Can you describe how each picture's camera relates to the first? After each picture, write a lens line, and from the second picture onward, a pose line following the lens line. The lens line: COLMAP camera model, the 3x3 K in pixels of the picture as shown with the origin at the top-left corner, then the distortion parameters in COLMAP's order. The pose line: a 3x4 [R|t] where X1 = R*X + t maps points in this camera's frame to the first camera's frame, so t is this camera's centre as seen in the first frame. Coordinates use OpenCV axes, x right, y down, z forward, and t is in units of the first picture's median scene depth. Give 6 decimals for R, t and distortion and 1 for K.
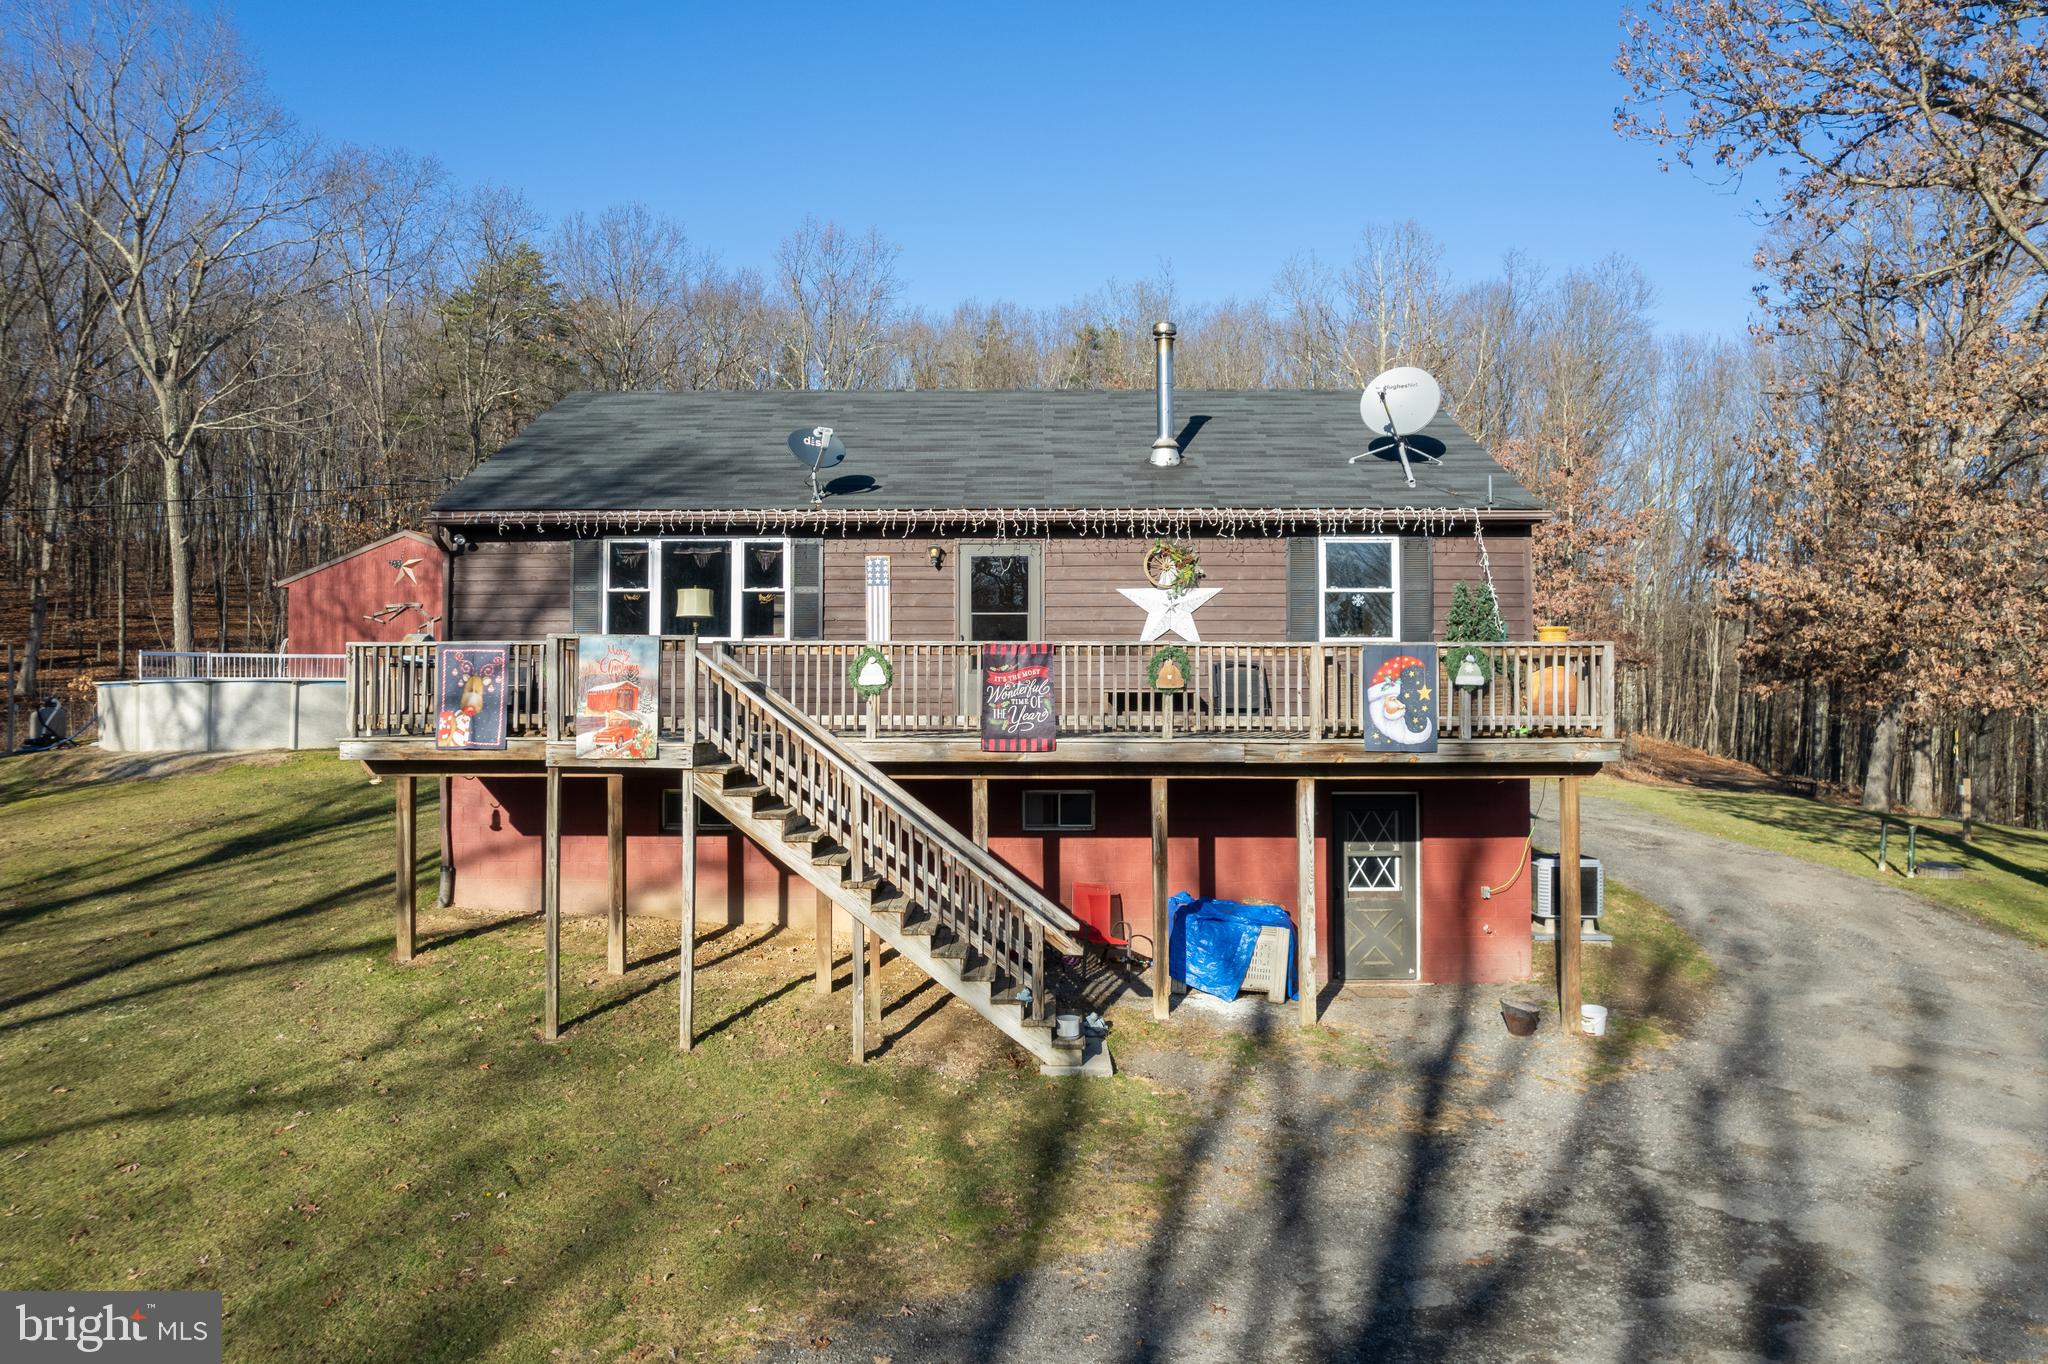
lens RADIAL K [[1341.9, 0, 1025.3], [0, 1341.9, 625.3], [0, 0, 1]] dist [-0.055659, 0.049147]
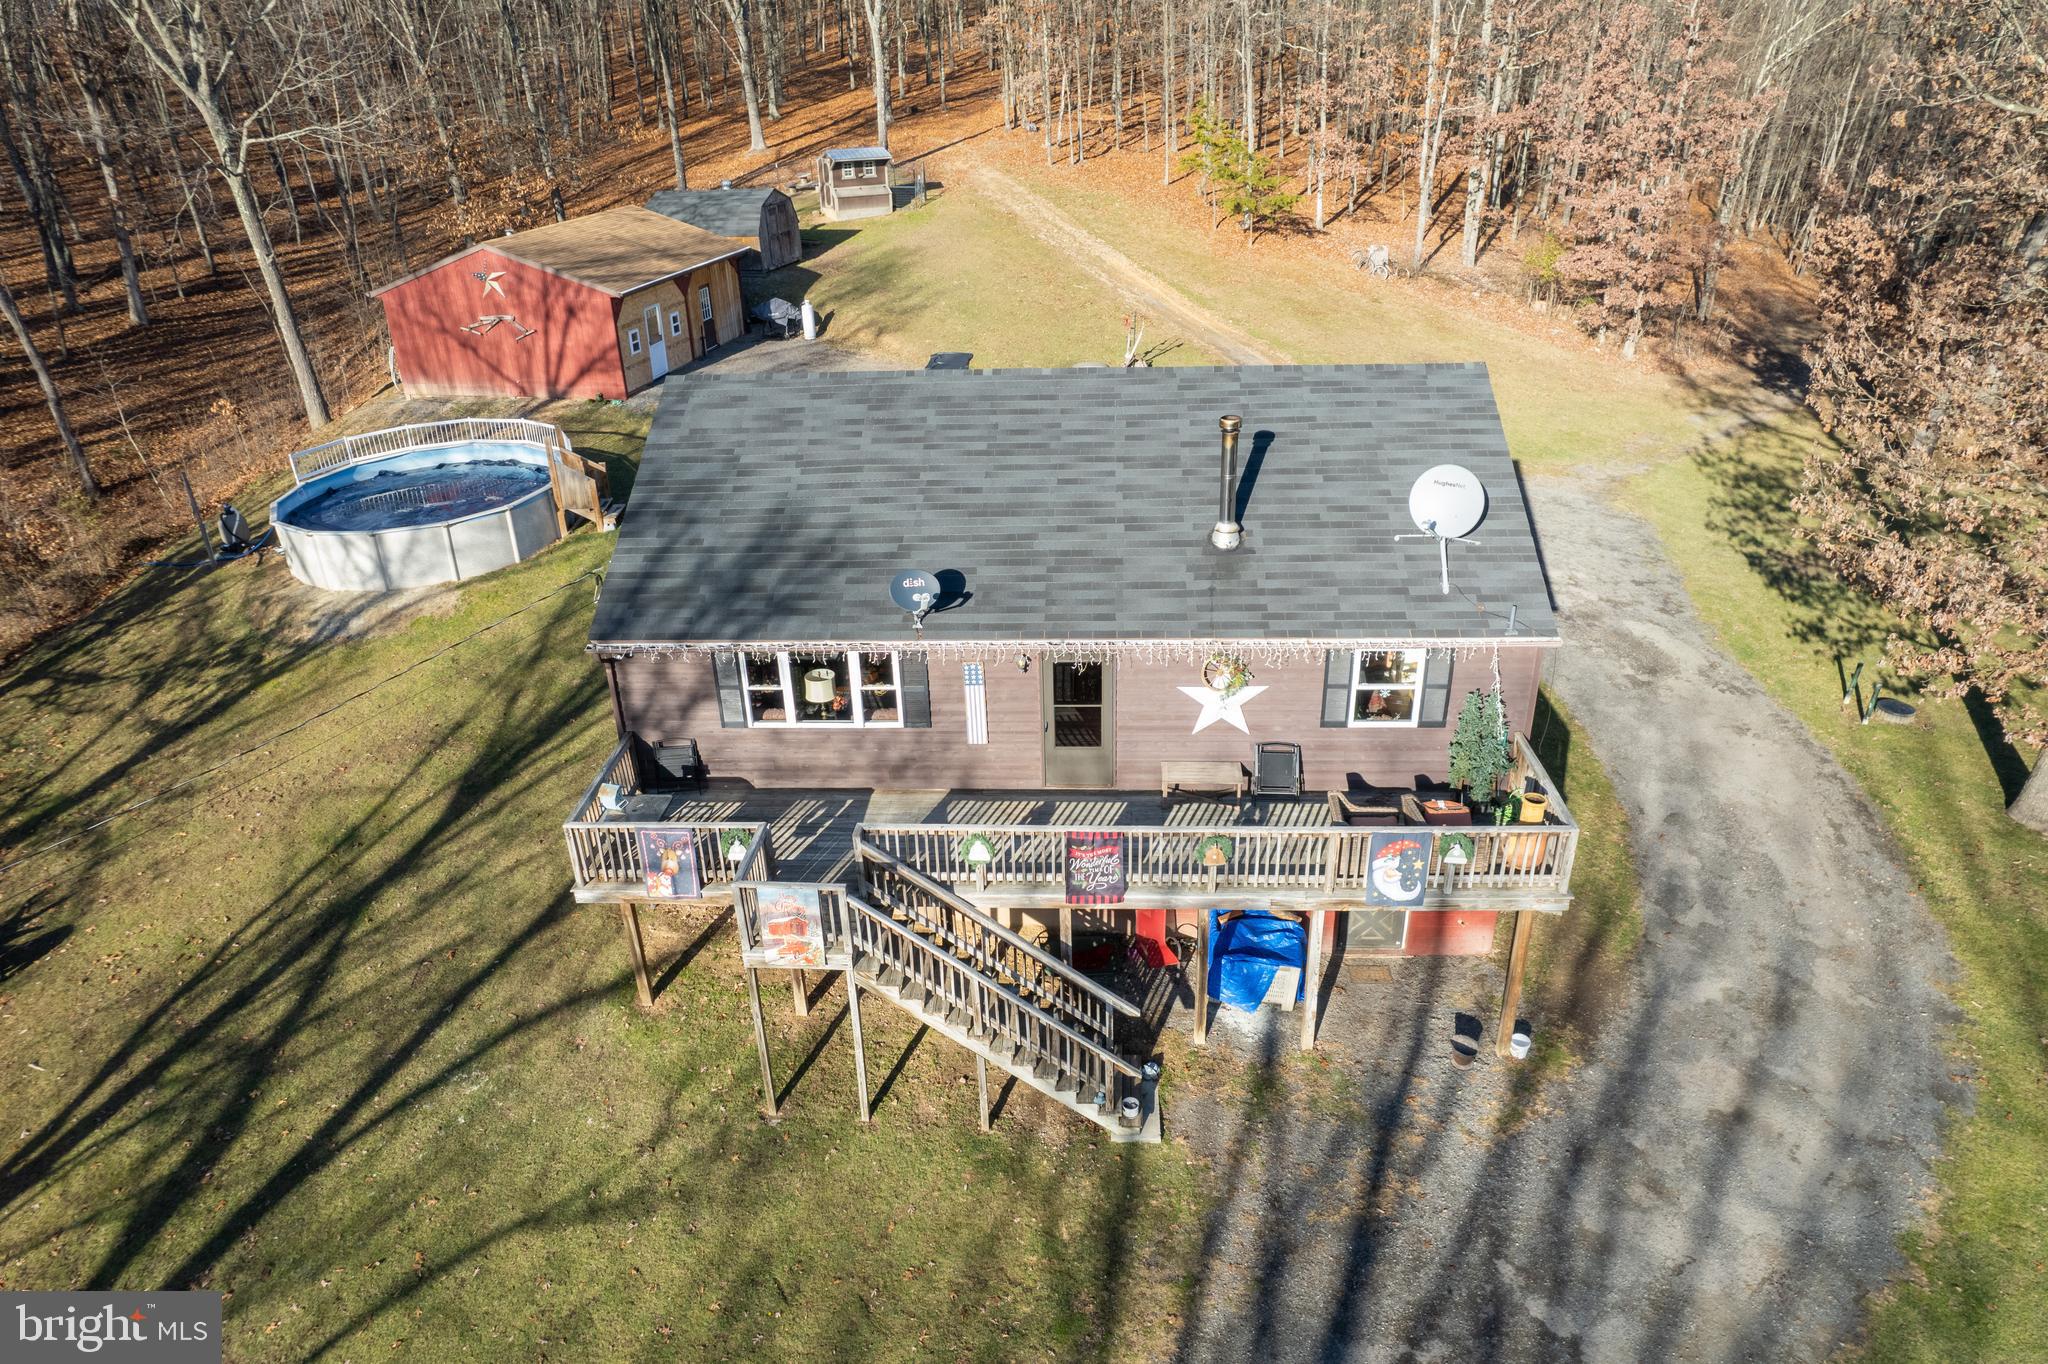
lens RADIAL K [[1341.9, 0, 1035.8], [0, 1341.9, 630.1], [0, 0, 1]] dist [-0.055659, 0.049147]
pose [[0.998868, -0.001015, -0.047553, 0.000075], [0.023517, 0.879558, 0.475210, -0.638659], [0.041343, -0.475790, 0.878587, -0.009803]]
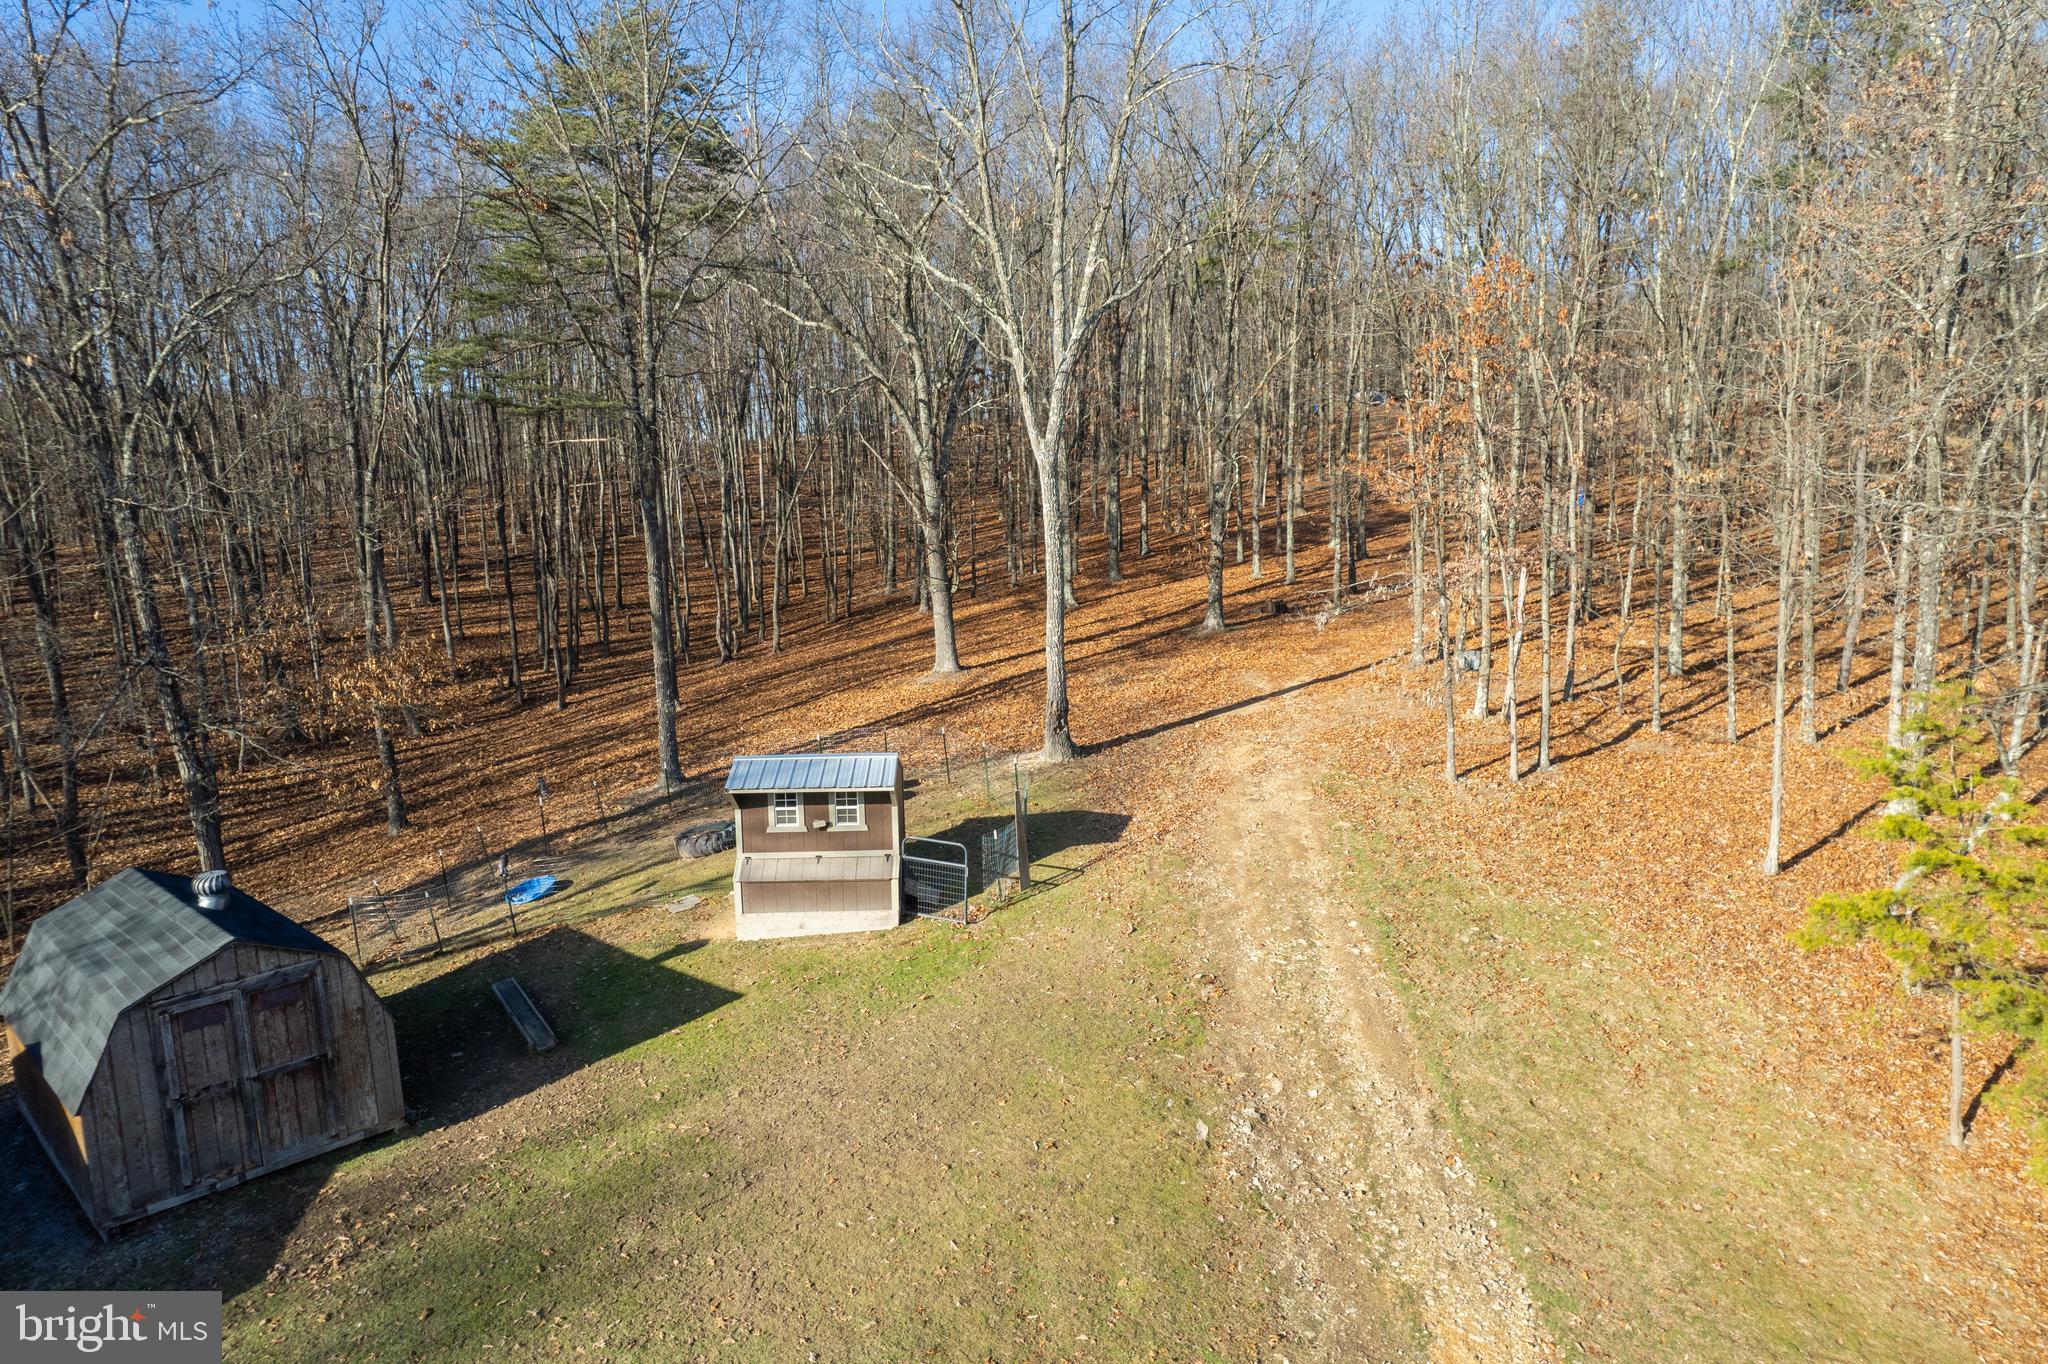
lens RADIAL K [[1341.9, 0, 1015.7], [0, 1341.9, 632.0], [0, 0, 1]] dist [-0.055659, 0.049147]
pose [[0.877625, 0.037783, -0.477857, 0.156554], [0.049051, 0.984577, 0.167934, -0.437481], [0.476832, -0.170822, 0.862236, 2.549858]]
